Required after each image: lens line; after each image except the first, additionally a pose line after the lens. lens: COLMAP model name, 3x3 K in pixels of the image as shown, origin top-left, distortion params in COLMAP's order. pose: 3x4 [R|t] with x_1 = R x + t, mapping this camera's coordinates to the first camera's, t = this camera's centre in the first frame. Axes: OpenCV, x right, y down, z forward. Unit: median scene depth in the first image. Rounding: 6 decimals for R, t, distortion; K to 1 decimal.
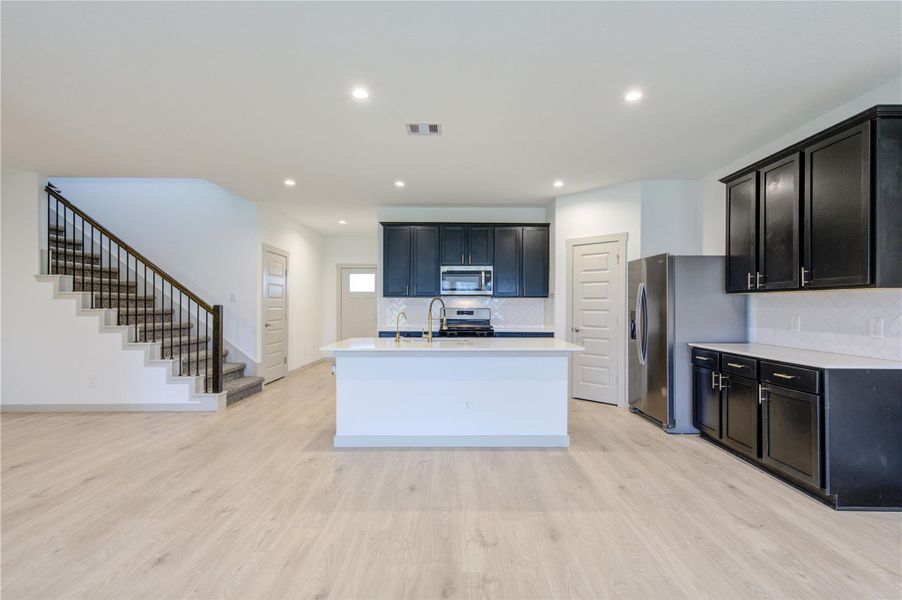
lens RADIAL K [[428.9, 0, 459.5], [0, 428.9, 301.8], [0, 0, 1]] dist [0.014027, -0.000139]
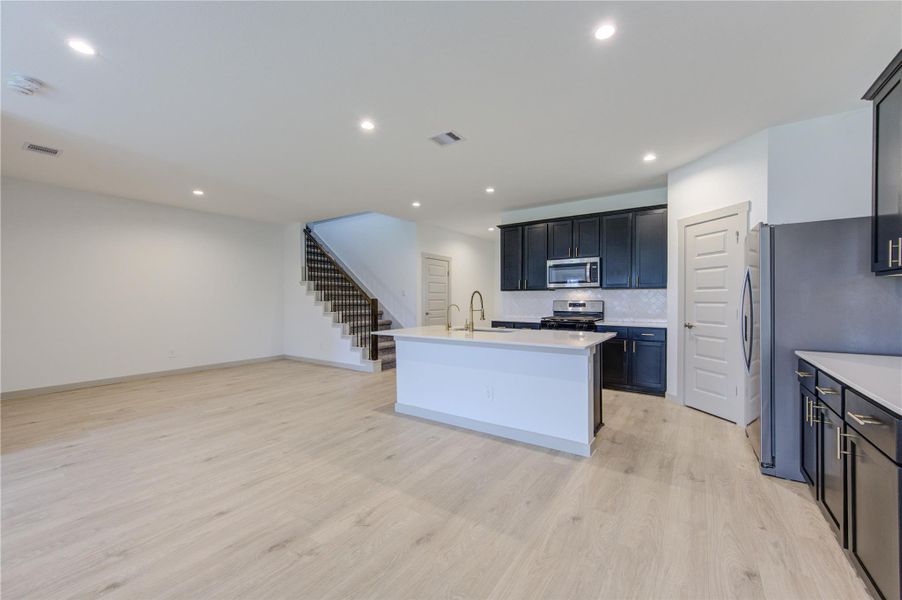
lens RADIAL K [[359.7, 0, 458.2], [0, 359.7, 298.4], [0, 0, 1]] dist [0.001971, 0.000011]
pose [[0.822825, -0.005557, -0.568267, 0.338643], [0.009921, 0.999940, 0.004587, 0.003981], [0.568208, -0.009412, 0.822831, 0.181770]]
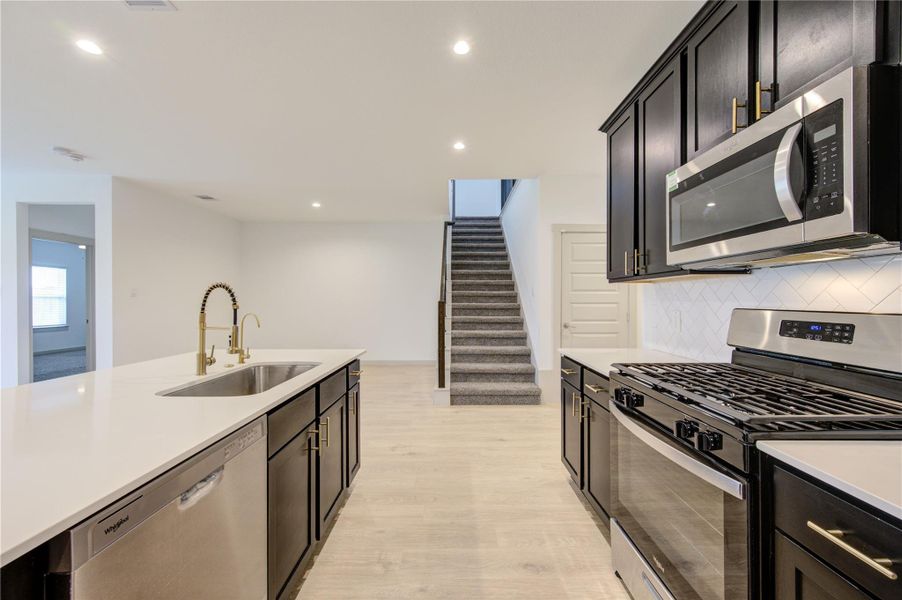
lens RADIAL K [[353.4, 0, 454.7], [0, 353.4, 301.2], [0, 0, 1]] dist [-0.000359, -0.000479]
pose [[-0.007262, -0.001113, -0.999973, 0.263385], [0.008856, 0.999960, -0.001177, 0.010214], [0.999934, -0.008864, -0.007252, 1.033924]]
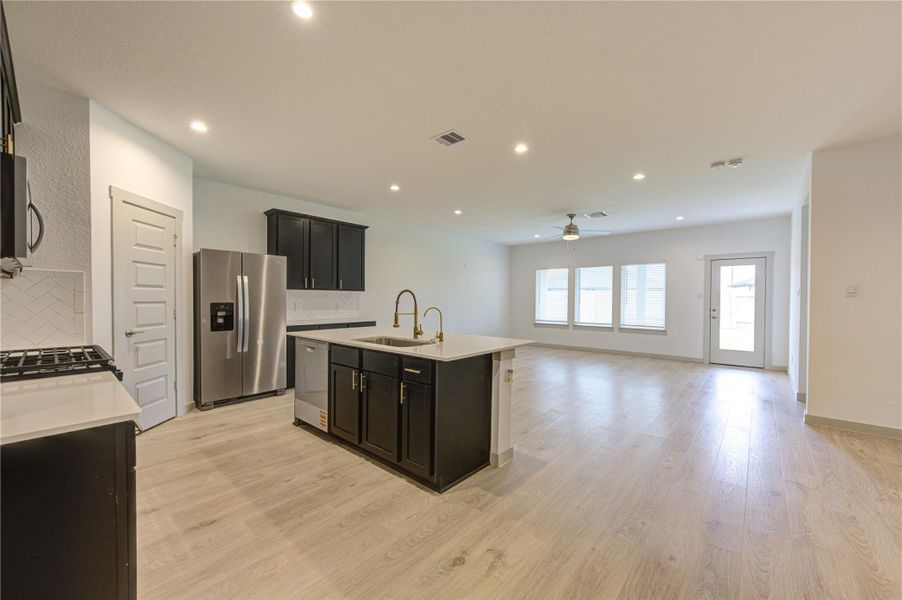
lens RADIAL K [[350.2, 0, 455.3], [0, 350.2, 303.8], [0, 0, 1]] dist [0.000754, -0.000143]
pose [[-0.748254, -0.017019, 0.663194, -0.503557], [-0.014254, 0.999853, 0.009576, 0.008908], [-0.663259, -0.002288, -0.748386, 1.204614]]
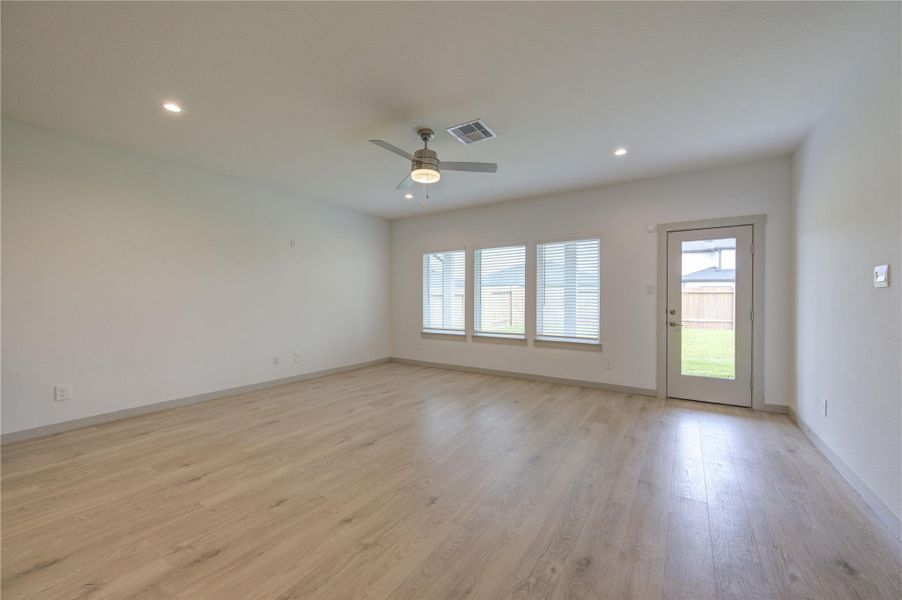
lens RADIAL K [[353.4, 0, 454.7], [0, 353.4, 301.2], [0, 0, 1]] dist [-0.000359, -0.000479]
pose [[-0.834098, -0.006793, 0.551574, -0.385265], [-0.006106, 0.999977, 0.003081, 0.005865], [-0.551582, -0.000798, -0.834120, 0.520735]]
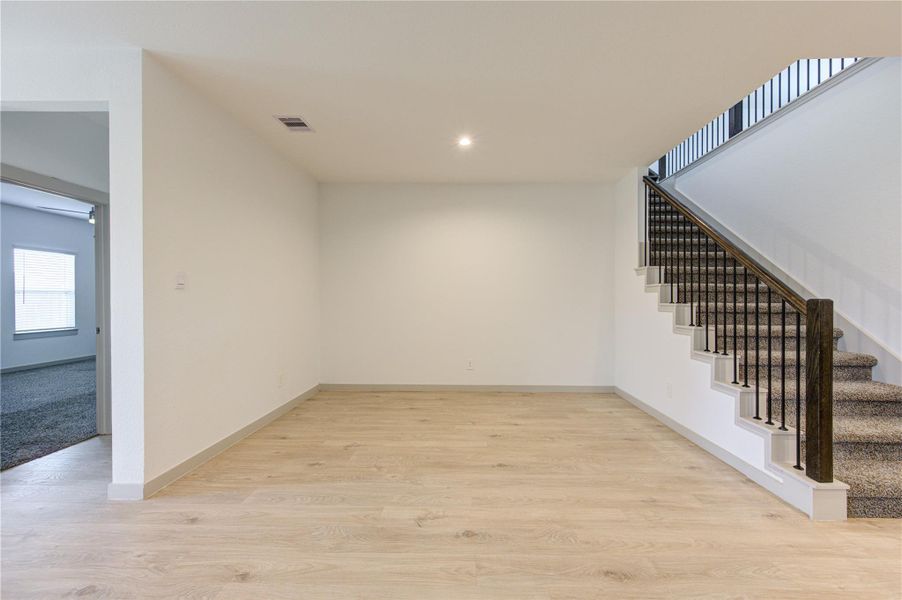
lens RADIAL K [[355.0, 0, 459.7], [0, 355.0, 299.0], [0, 0, 1]] dist [0.002648, 0.000491]
pose [[-0.022218, -0.000925, -0.999753, -0.151707], [0.002642, 0.999996, -0.000984, 0.007071], [0.999750, -0.002664, -0.022215, 0.603759]]
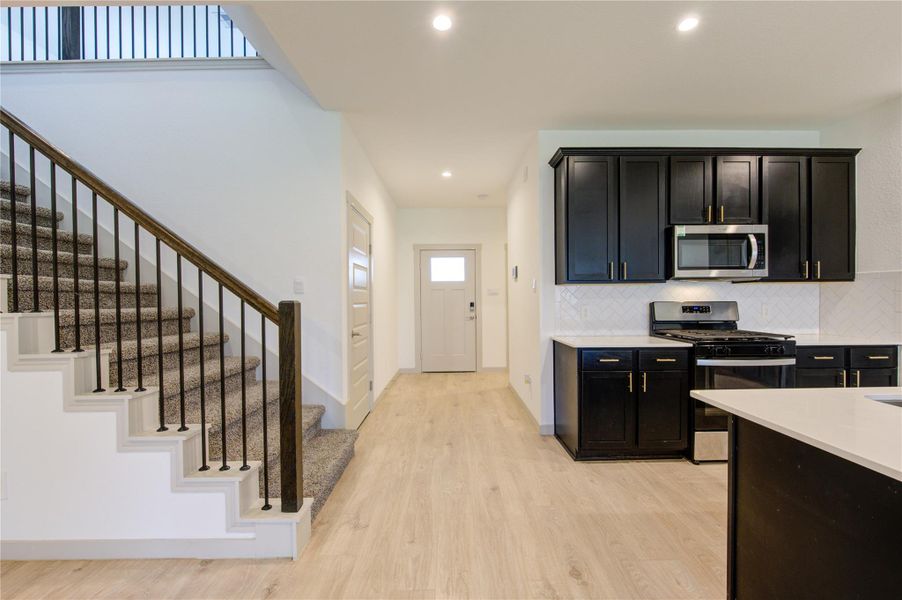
lens RADIAL K [[376.6, 0, 457.5], [0, 376.6, 301.6], [0, 0, 1]] dist [-0.003633, -0.000451]
pose [[0.999929, -0.011308, 0.003638, -0.397571], [0.011251, 0.999820, 0.015293, 0.004504], [-0.003810, -0.015251, 0.999876, 0.632414]]
